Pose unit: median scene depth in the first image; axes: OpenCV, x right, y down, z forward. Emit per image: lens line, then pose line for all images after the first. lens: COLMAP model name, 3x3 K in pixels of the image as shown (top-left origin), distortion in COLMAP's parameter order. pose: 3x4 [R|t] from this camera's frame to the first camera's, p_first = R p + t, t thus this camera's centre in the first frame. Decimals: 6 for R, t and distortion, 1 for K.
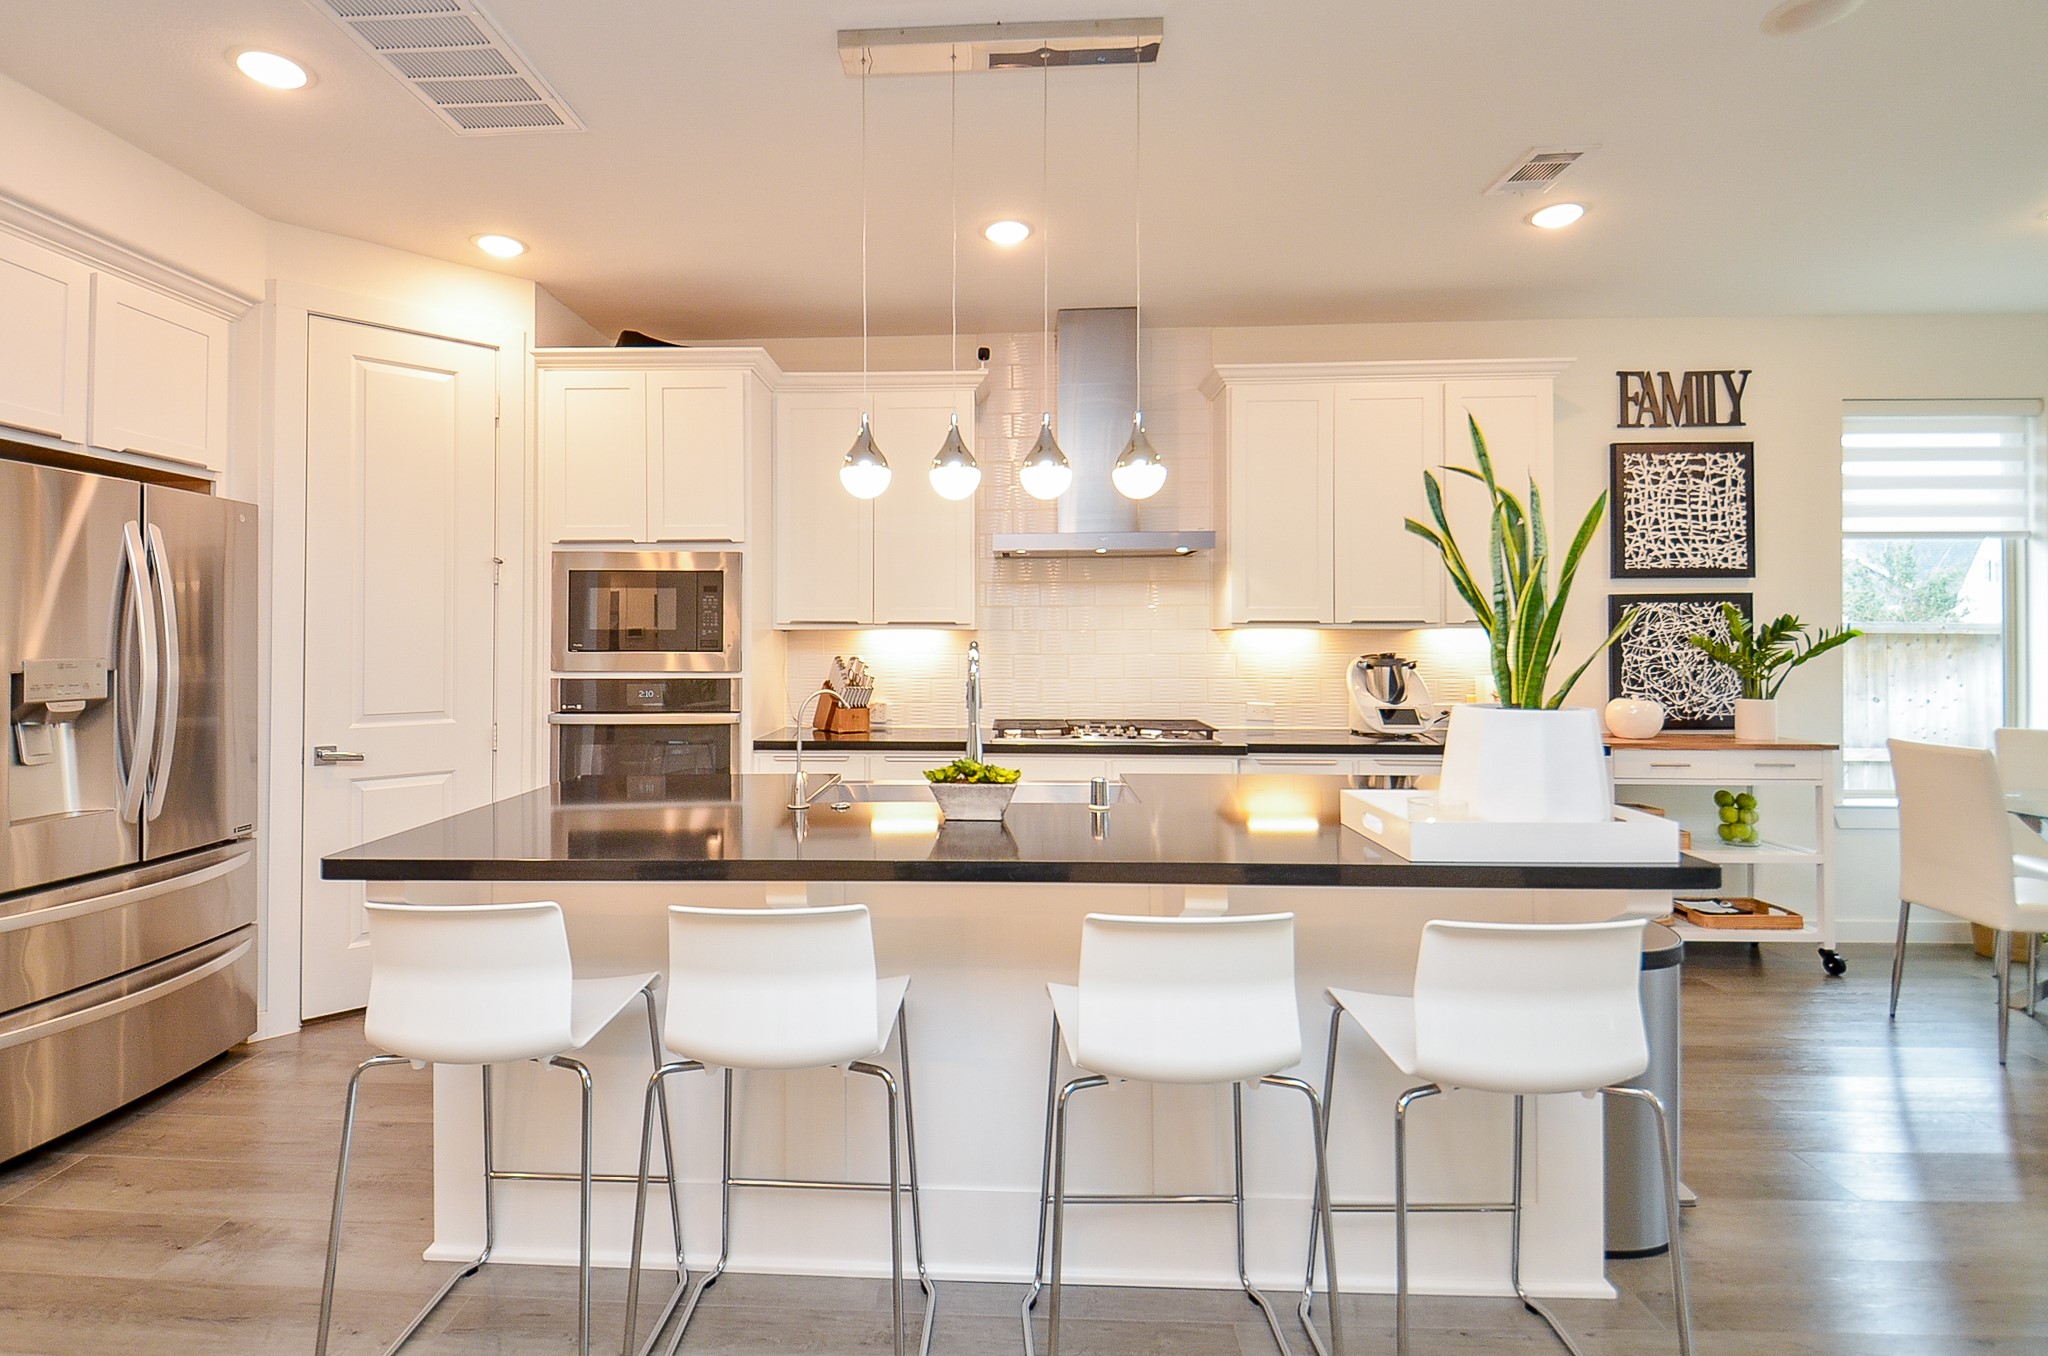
lens RADIAL K [[989.2, 0, 972.3], [0, 989.2, 625.7], [0, 0, 1]] dist [0.003195, -0.000884]
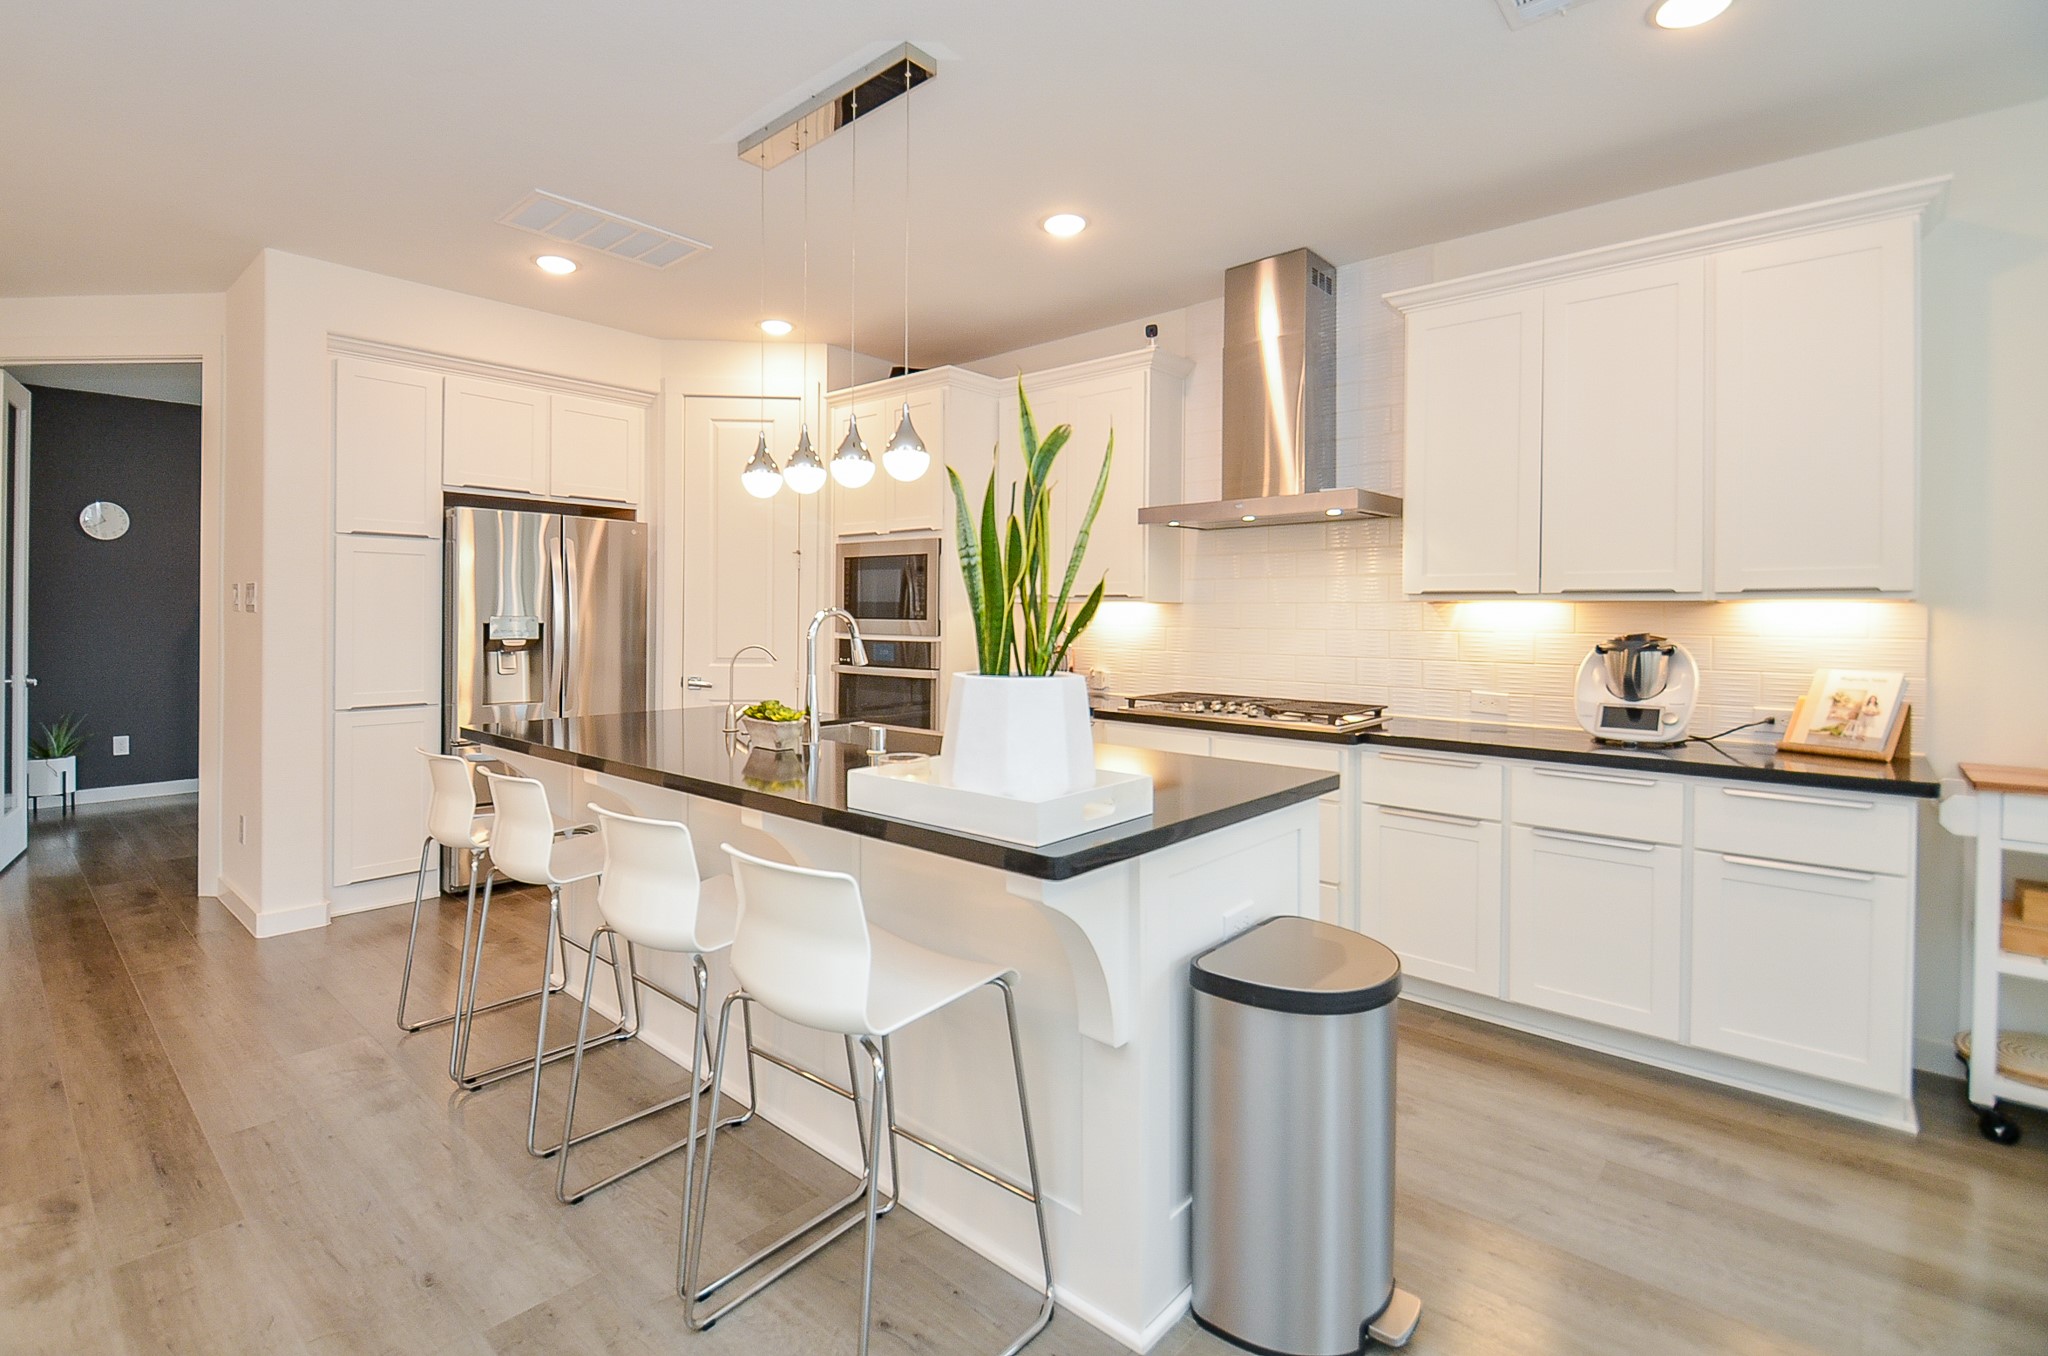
lens RADIAL K [[958.2, 0, 967.0], [0, 958.2, 621.0], [0, 0, 1]] dist [-0.002041, -0.001148]
pose [[0.762242, 0.012146, -0.647178, 0.487868], [-0.000504, 0.999835, 0.018170, 0.005534], [0.647292, -0.013523, 0.762122, 0.116697]]
